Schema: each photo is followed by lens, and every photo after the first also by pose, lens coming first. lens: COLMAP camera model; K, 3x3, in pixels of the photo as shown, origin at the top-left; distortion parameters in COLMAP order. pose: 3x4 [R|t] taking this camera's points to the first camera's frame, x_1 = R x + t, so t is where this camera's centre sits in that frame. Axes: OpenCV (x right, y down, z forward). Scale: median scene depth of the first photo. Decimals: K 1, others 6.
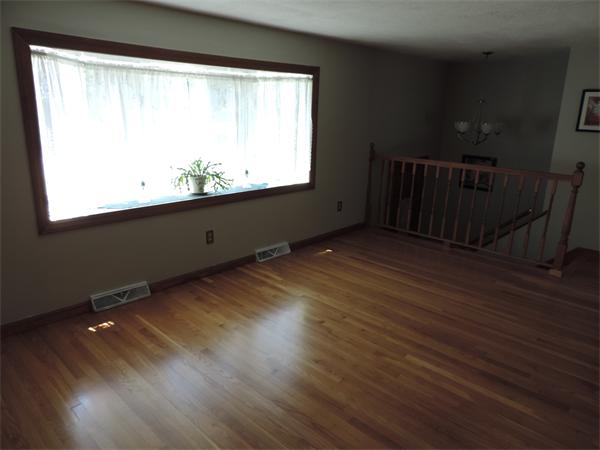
lens RADIAL K [[431.1, 0, 300.7], [0, 431.1, 225.0], [0, 0, 1]] dist [-0.023877, 0.017384]
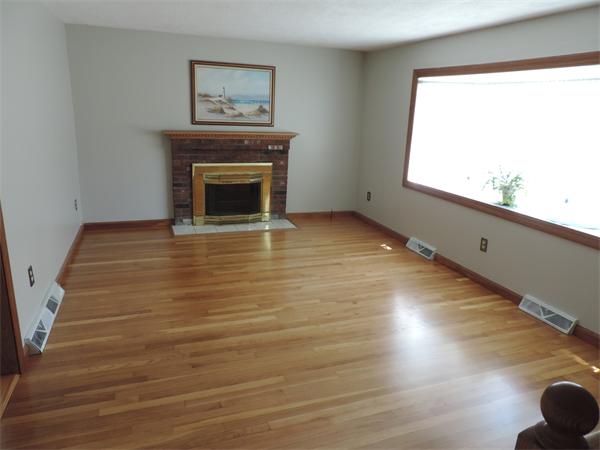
lens RADIAL K [[431.1, 0, 300.9], [0, 431.1, 225.6], [0, 0, 1]] dist [-0.023877, 0.017384]
pose [[-0.441073, 0.186814, -0.877813, 0.846400], [-0.291631, 0.895183, 0.337046, -0.225253], [0.848767, 0.404659, -0.340360, 0.977716]]
